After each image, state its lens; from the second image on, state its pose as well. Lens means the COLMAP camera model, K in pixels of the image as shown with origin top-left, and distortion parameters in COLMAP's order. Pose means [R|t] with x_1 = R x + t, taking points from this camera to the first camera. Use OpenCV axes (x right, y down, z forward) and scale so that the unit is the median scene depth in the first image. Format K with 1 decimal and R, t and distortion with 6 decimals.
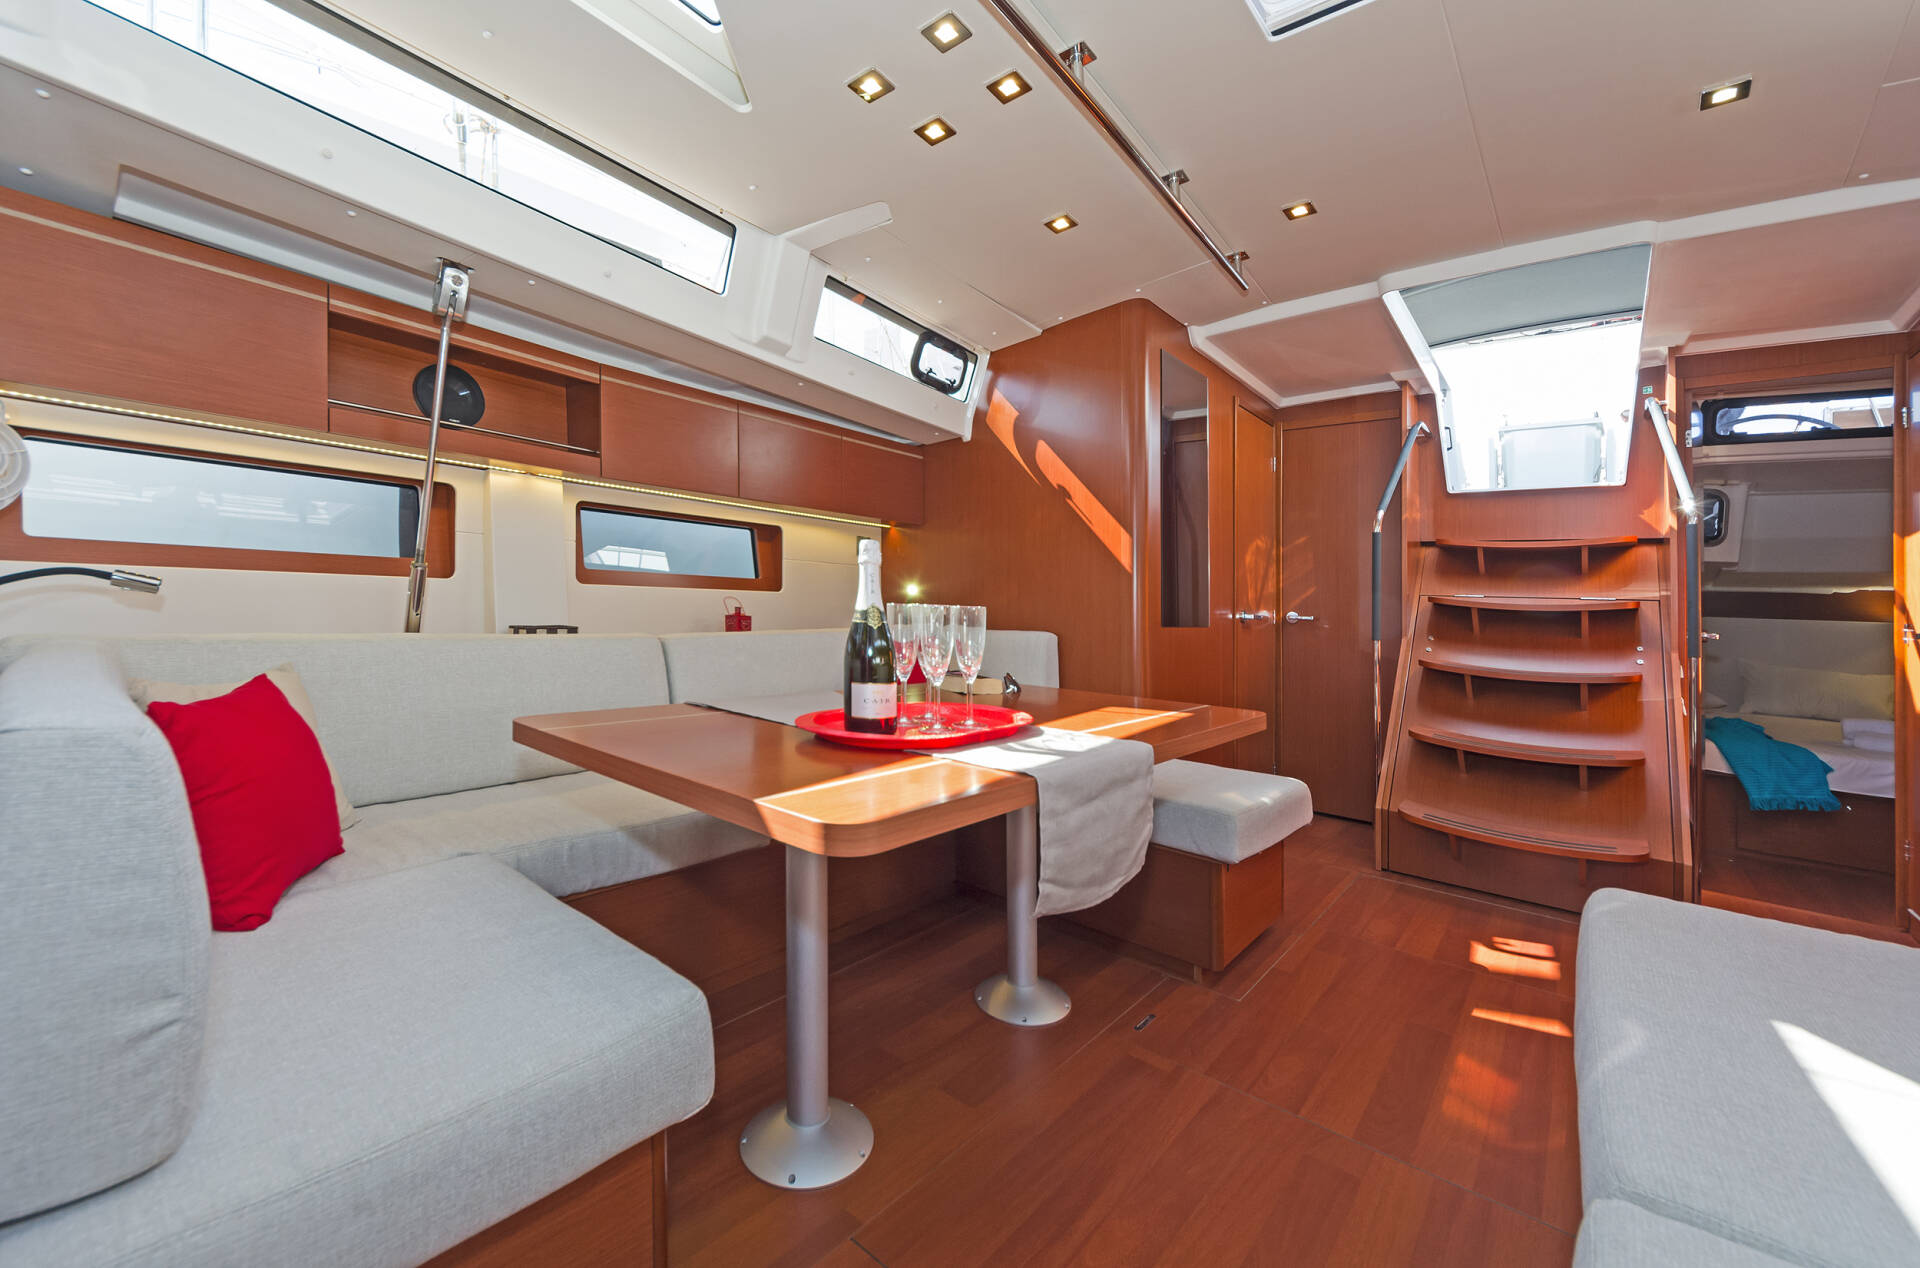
lens RADIAL K [[748.6, 0, 922.0], [0, 748.6, 577.4], [0, 0, 1]] dist [-0.011754, -0.000235]
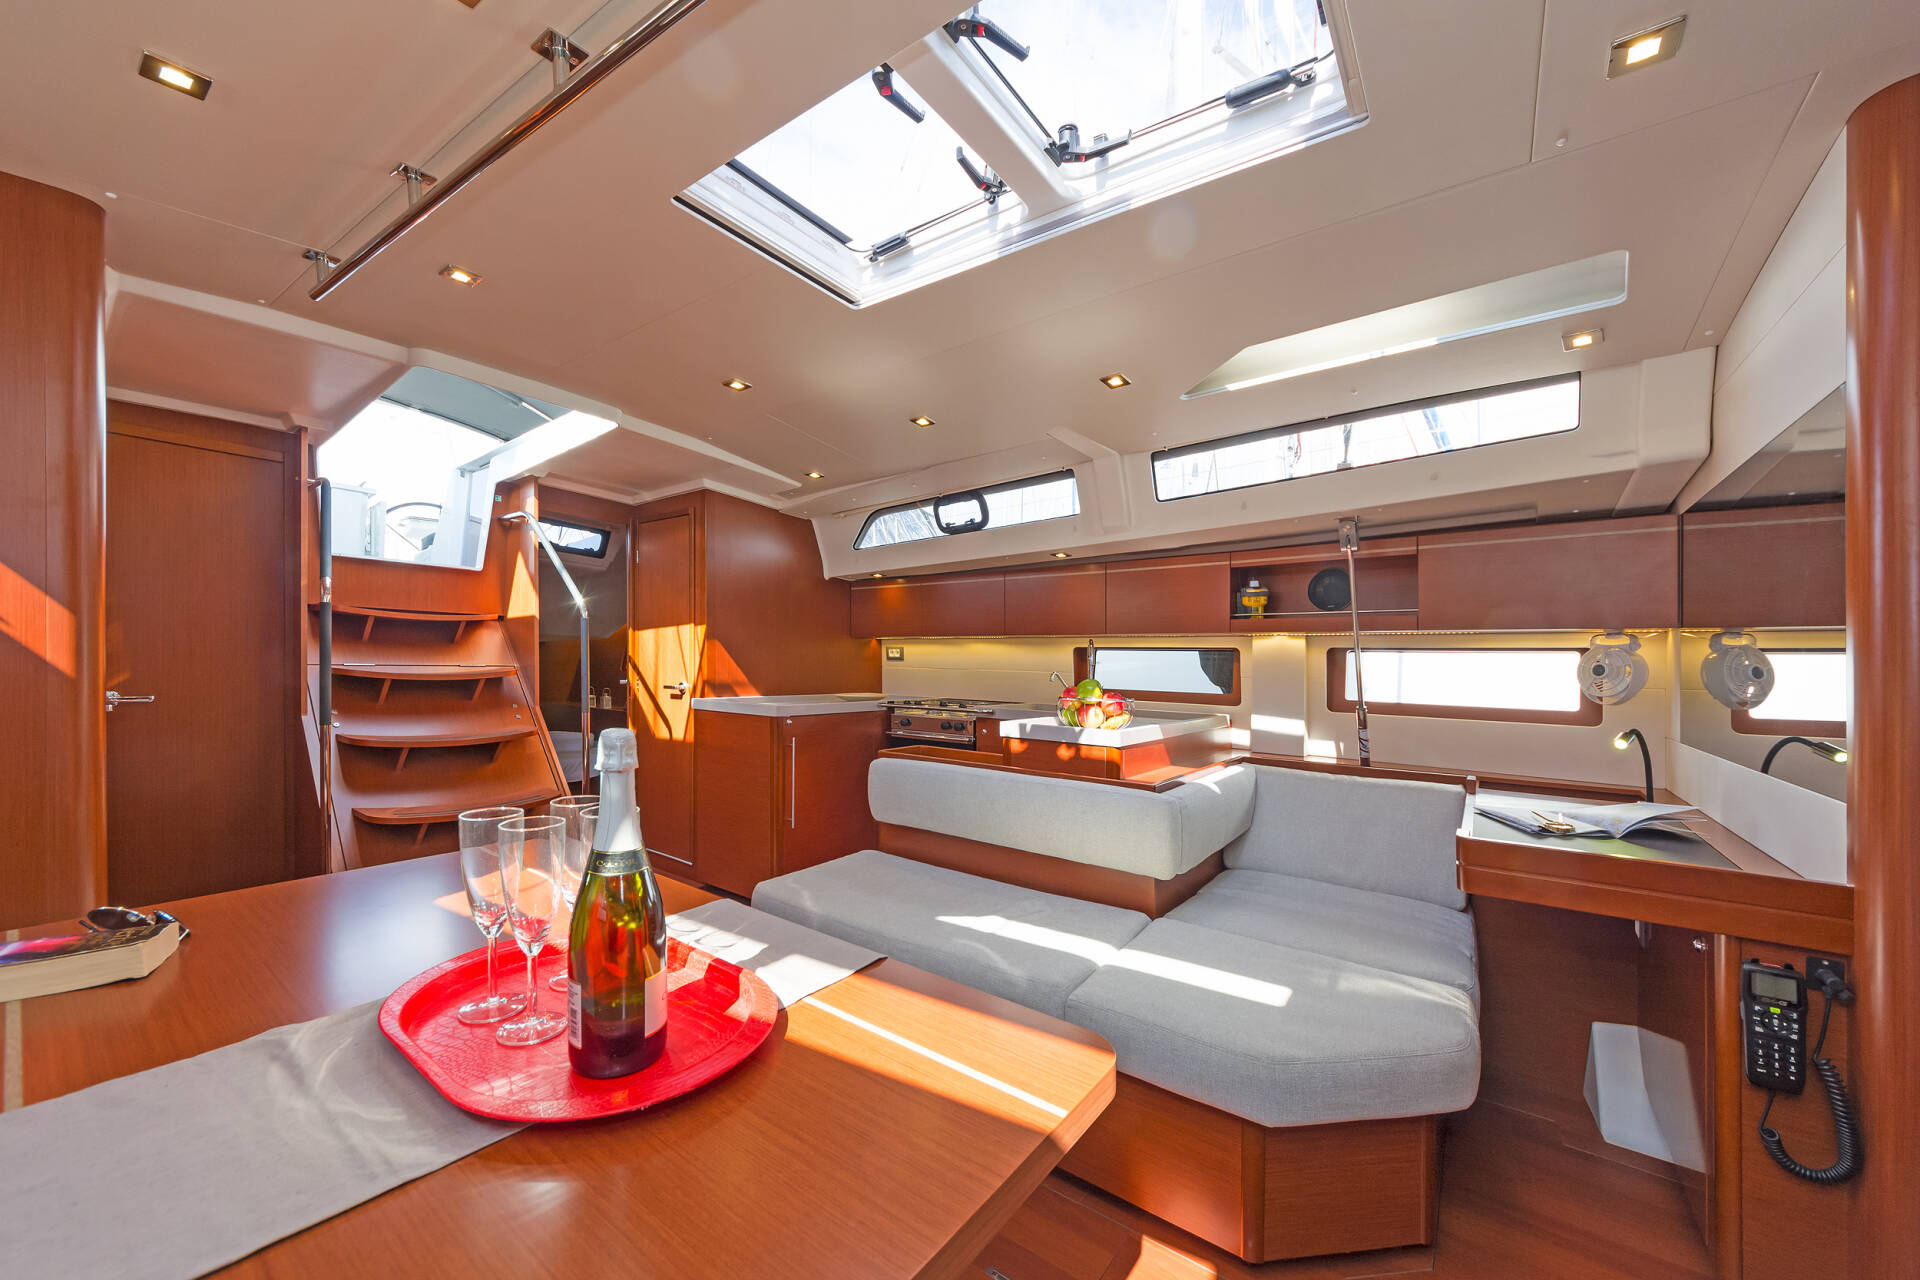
lens RADIAL K [[700.3, 0, 950.4], [0, 700.3, 672.0], [0, 0, 1]] dist [-0.000259, -0.000910]
pose [[-0.065004, -0.055791, 0.996324, -0.364191], [-0.052045, 0.997266, 0.052448, -0.080886], [-0.996527, -0.048445, -0.067730, 0.400621]]
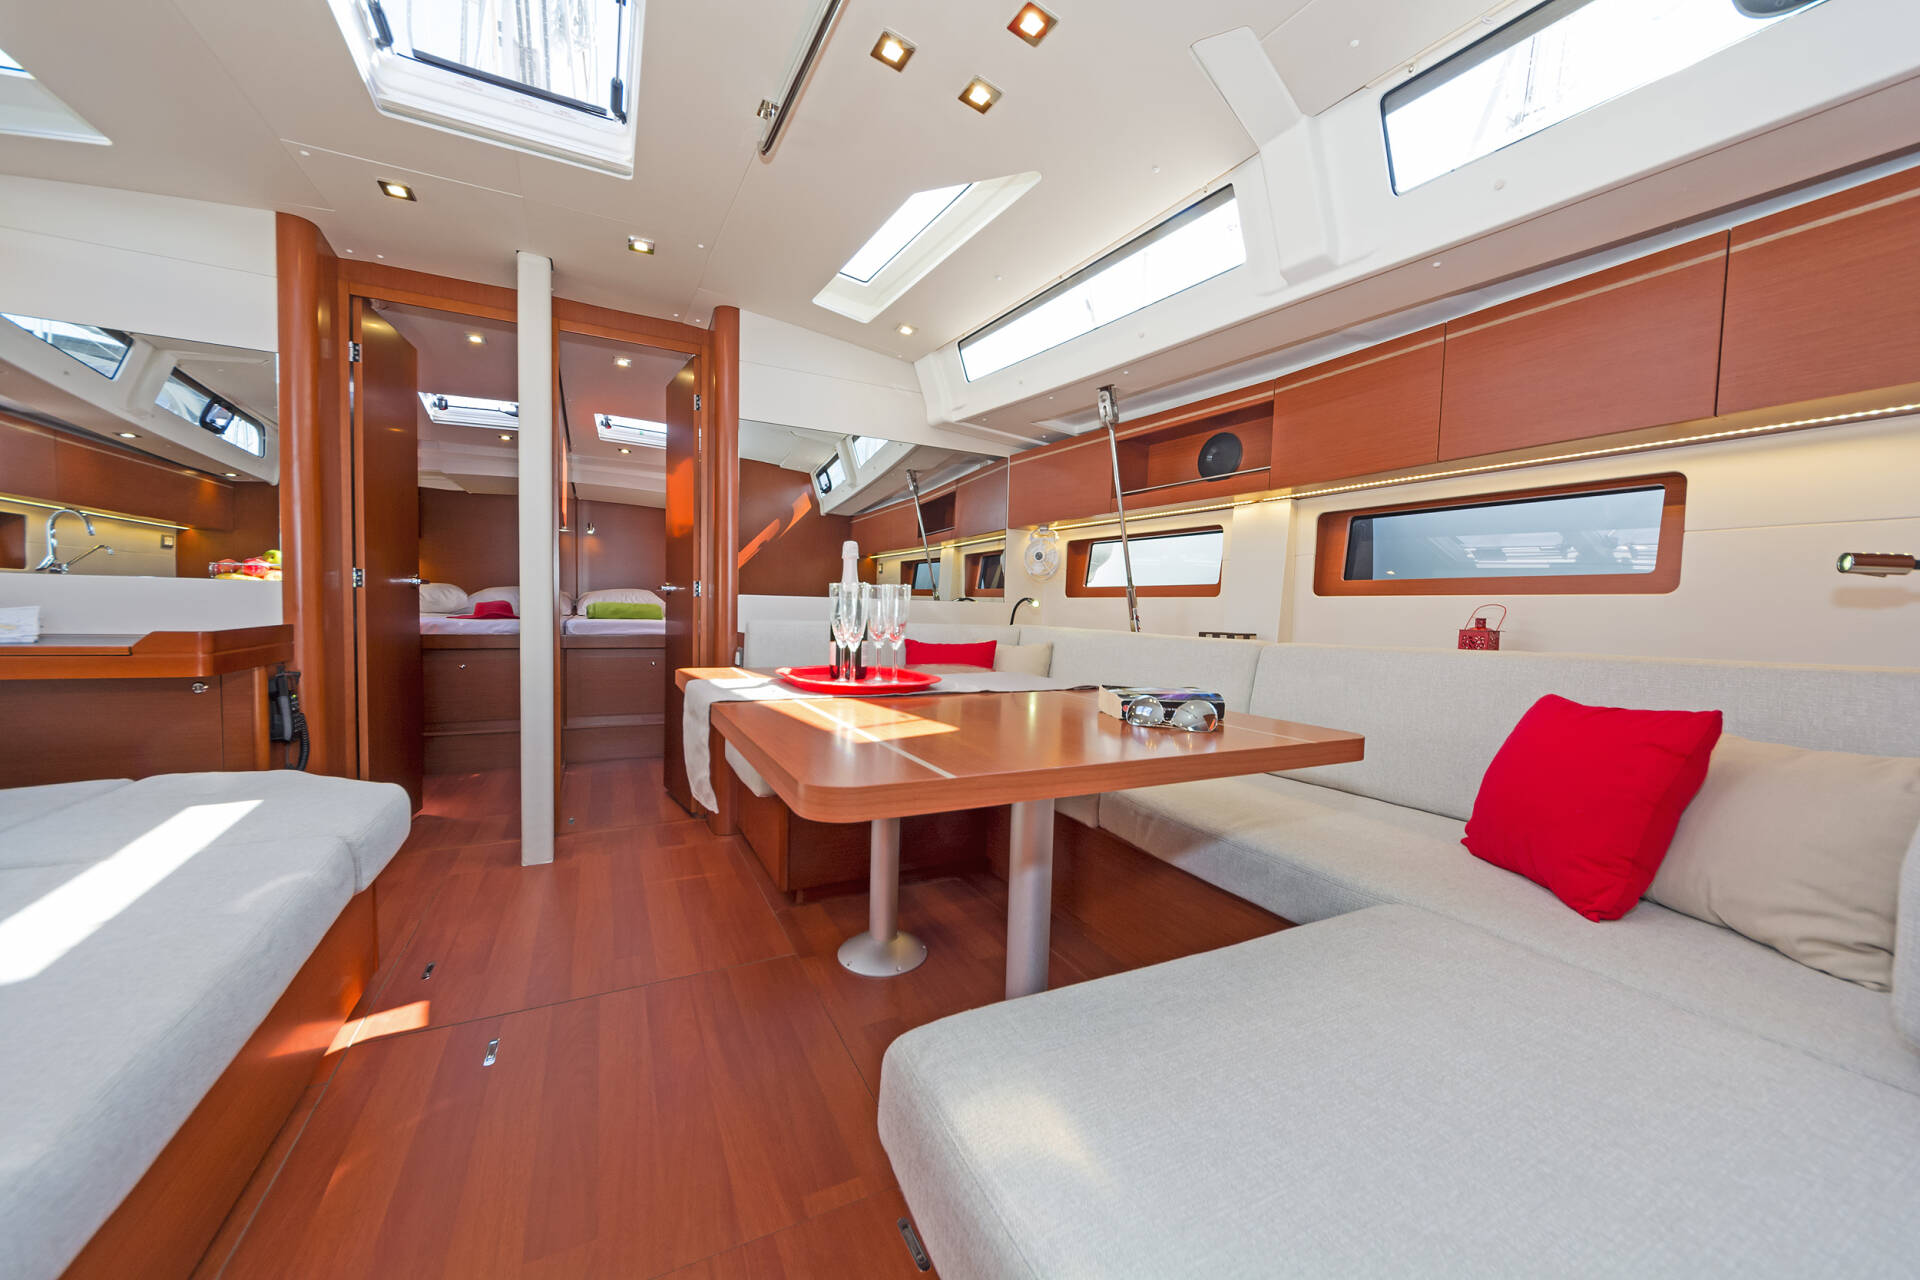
lens RADIAL K [[700.3, 0, 948.5], [0, 700.3, 644.8], [0, 0, 1]] dist [-0.000259, -0.000910]
pose [[-0.393565, -0.004499, -0.919286, 0.600470], [-0.010743, 0.999942, -0.000294, 0.080494], [0.919234, 0.009760, -0.393591, 0.923306]]
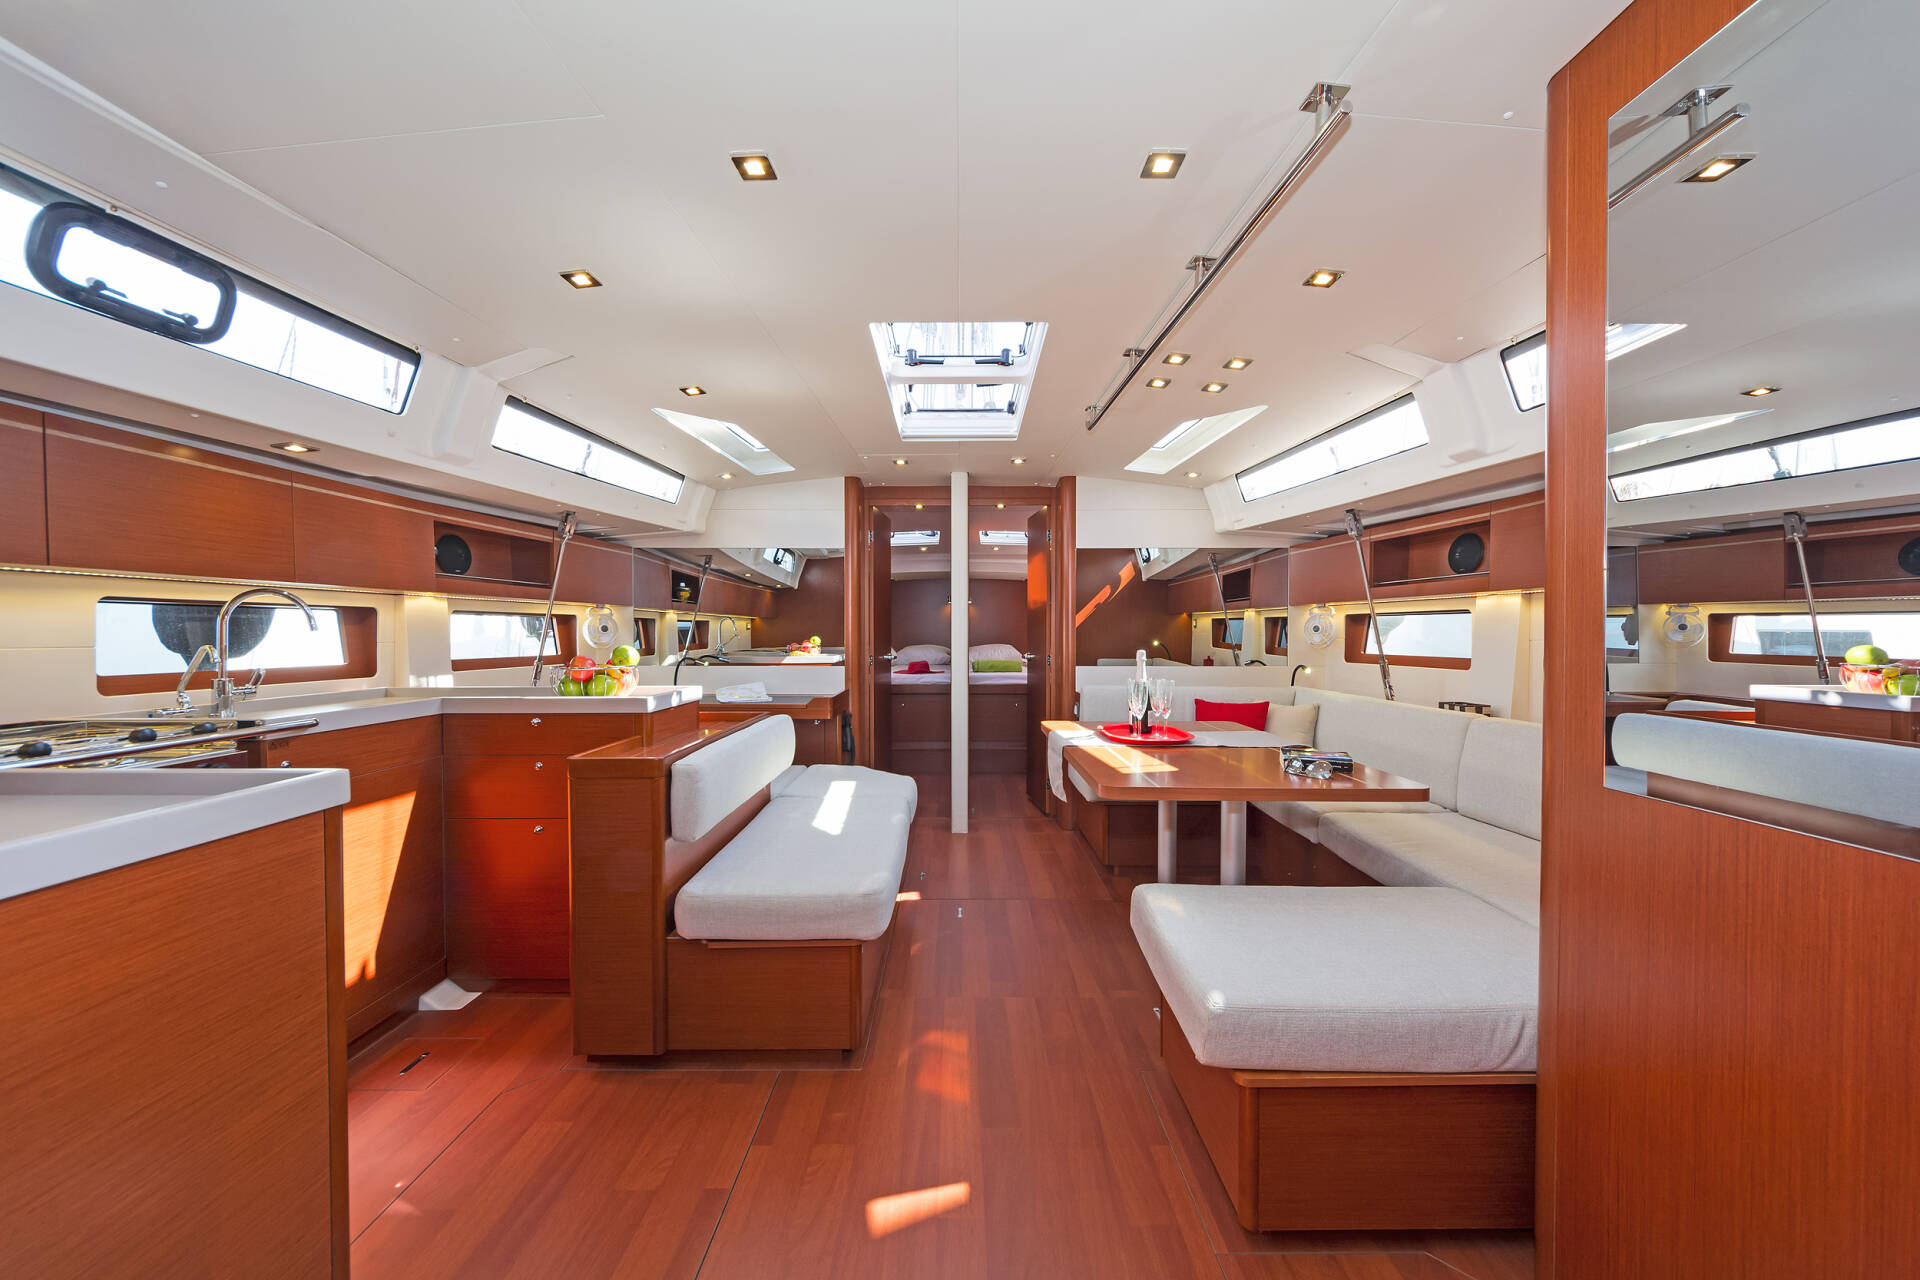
lens RADIAL K [[700.3, 0, 956.6], [0, 700.3, 628.4], [0, 0, 1]] dist [-0.000259, -0.000910]
pose [[-0.761070, -0.048875, -0.646825, 1.047512], [-0.015935, 0.998265, -0.056680, 0.003567], [0.648474, -0.032830, -0.760529, 1.295223]]
